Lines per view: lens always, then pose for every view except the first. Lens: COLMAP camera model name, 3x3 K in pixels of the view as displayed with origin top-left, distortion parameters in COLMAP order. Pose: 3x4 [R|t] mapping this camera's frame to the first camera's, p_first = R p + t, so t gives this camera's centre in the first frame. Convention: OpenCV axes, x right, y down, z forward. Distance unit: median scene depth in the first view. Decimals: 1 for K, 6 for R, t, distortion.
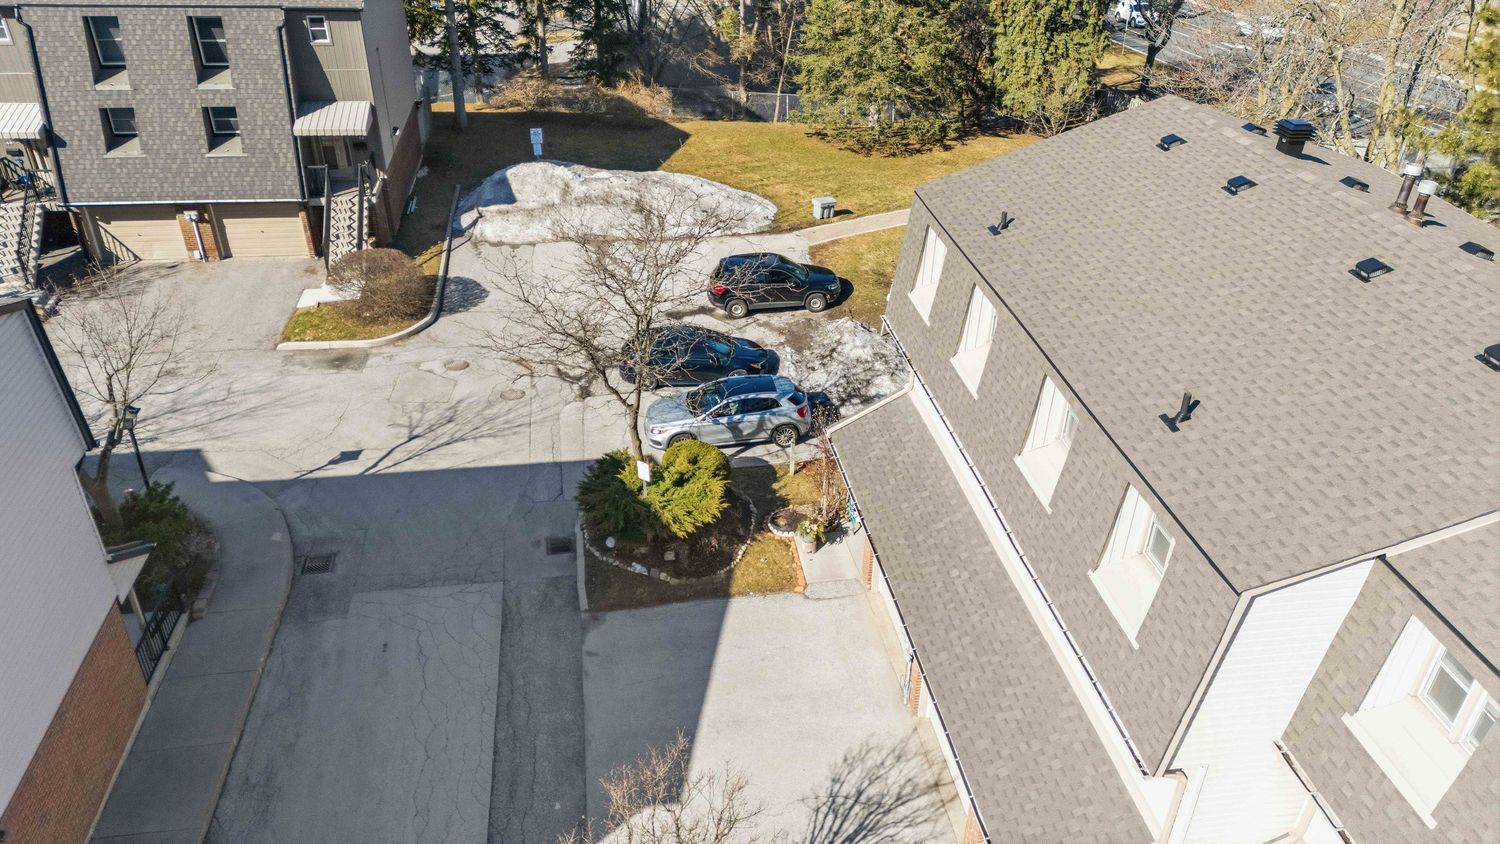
lens RADIAL K [[1088.2, 0, 750.0], [0, 1088.2, 422.0], [0, 0, 1]] dist [0.099077, -0.103714]
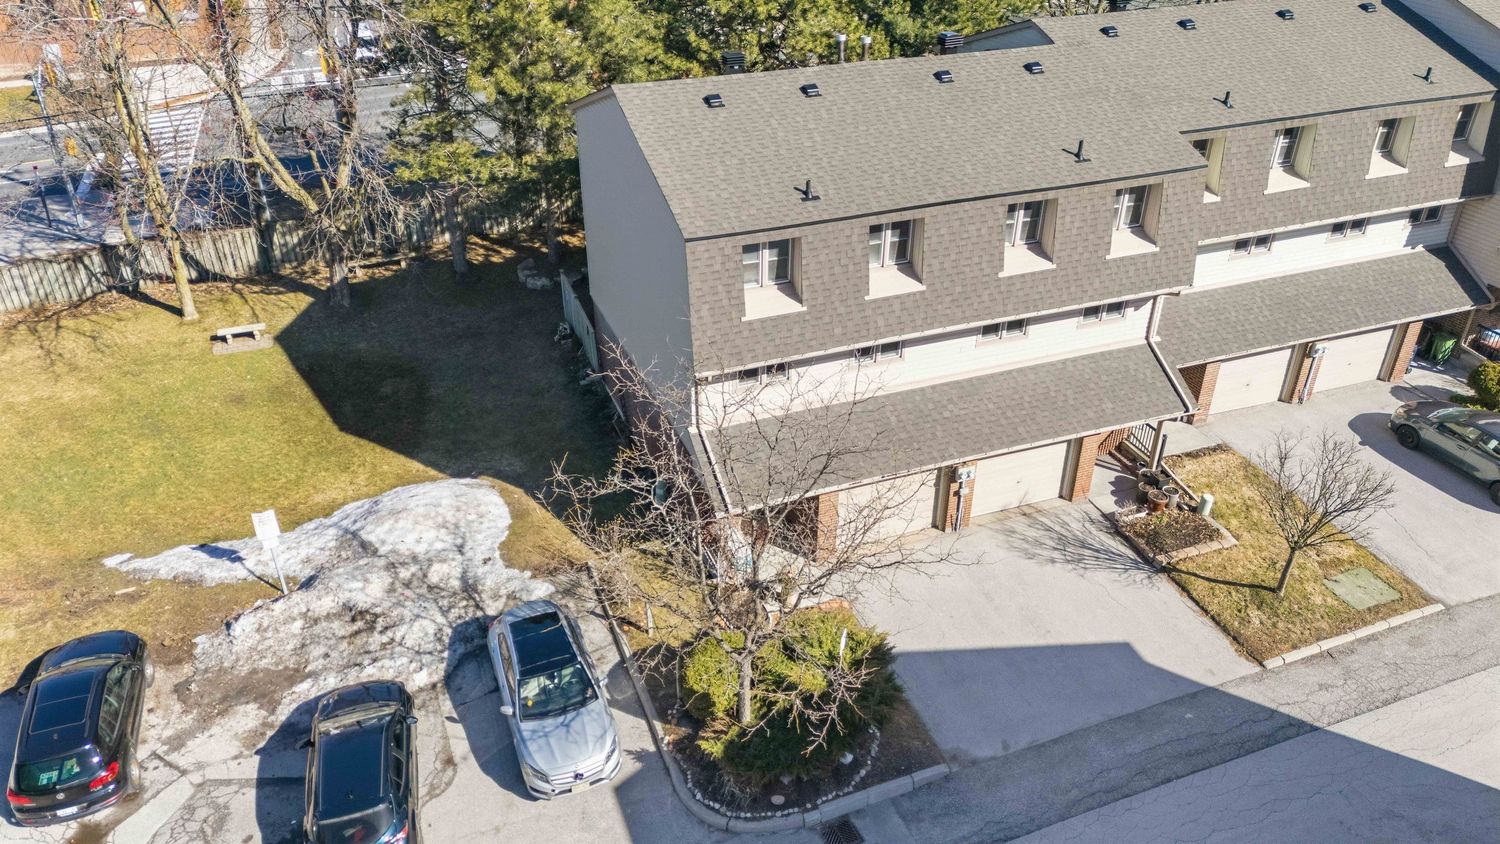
lens RADIAL K [[1088.2, 0, 750.0], [0, 1088.2, 422.0], [0, 0, 1]] dist [0.099077, -0.103714]
pose [[-0.221752, -0.515221, 0.827873, -0.488950], [0.504348, 0.666022, 0.549588, -0.399936], [-0.834541, 0.539408, 0.112159, 0.619430]]
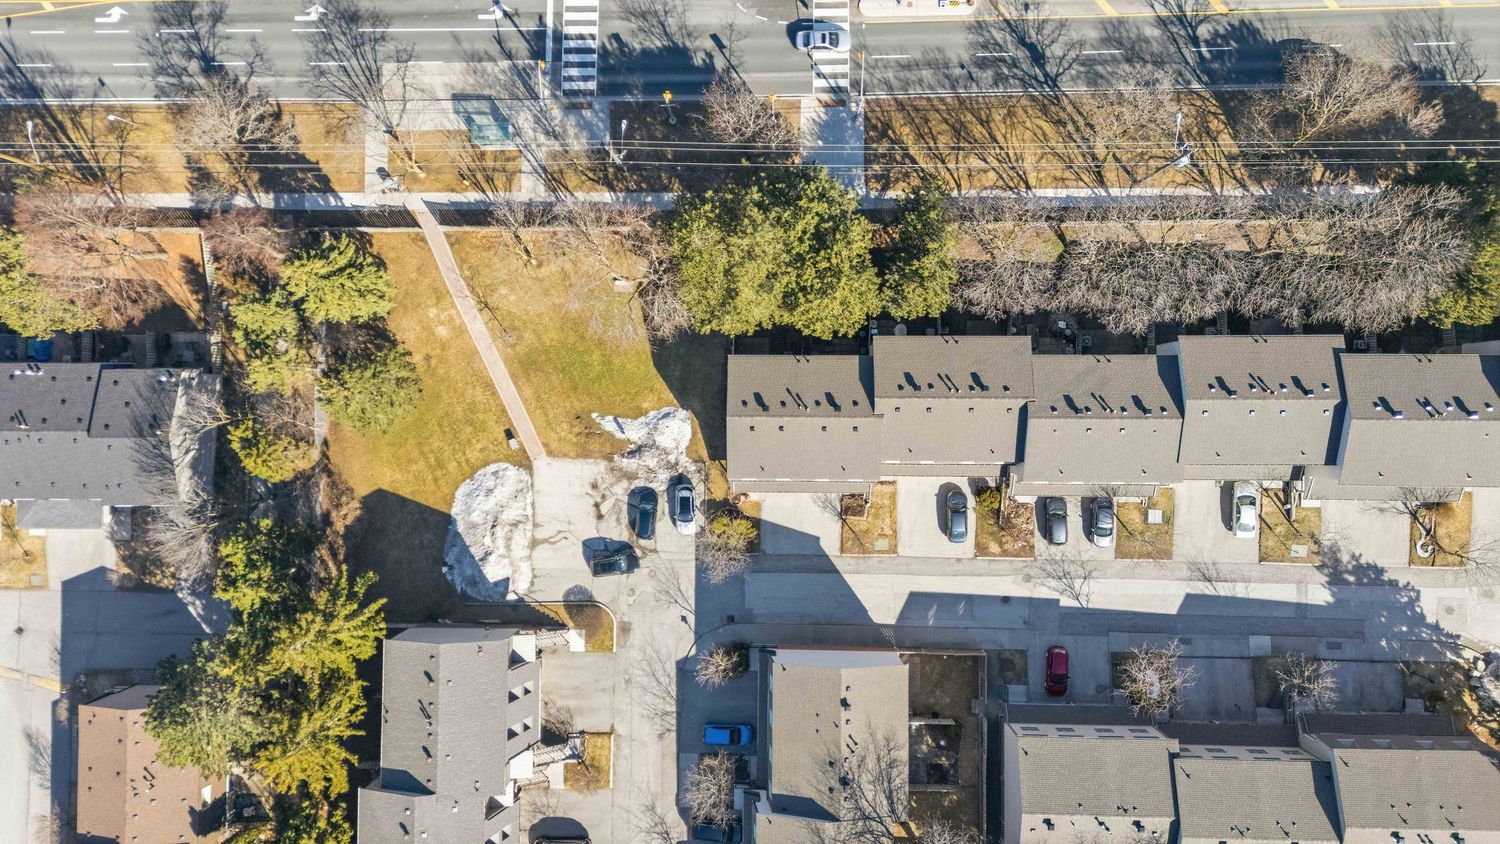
lens RADIAL K [[1088.2, 0, 750.0], [0, 1088.2, 422.0], [0, 0, 1]] dist [0.099077, -0.103714]
pose [[0.149365, -0.988386, -0.027972, 0.320141], [0.548909, 0.059354, 0.833772, -2.344367], [-0.822428, -0.139891, 0.551400, -0.836712]]
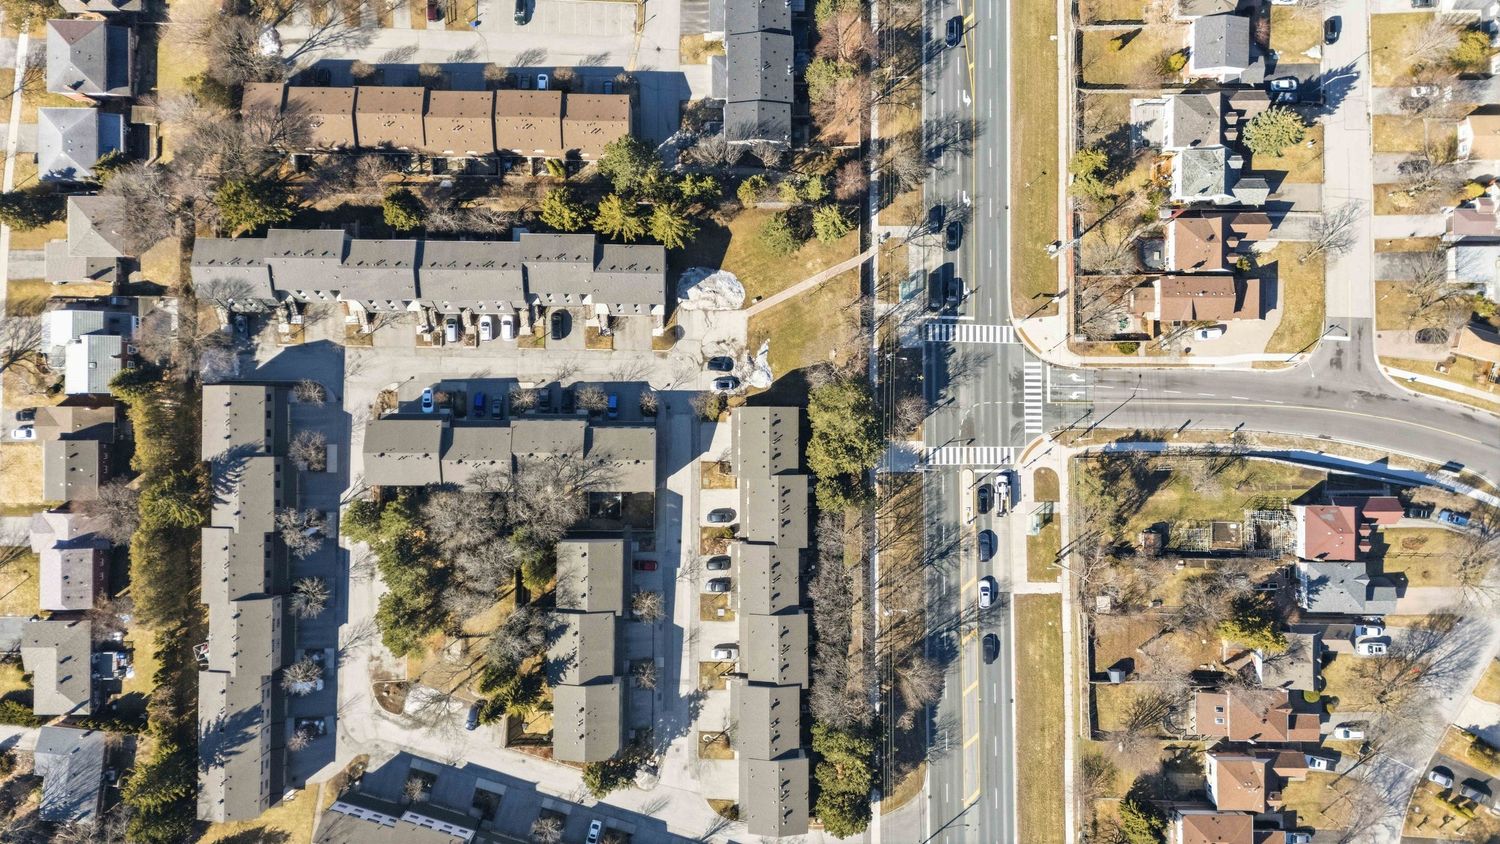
lens RADIAL K [[1088.2, 0, 750.0], [0, 1088.2, 422.0], [0, 0, 1]] dist [0.099077, -0.103714]
pose [[0.989132, 0.146629, -0.010881, 0.223020], [-0.070152, 0.535676, 0.841505, -4.876542], [0.129218, -0.831596, 0.540140, -2.461500]]
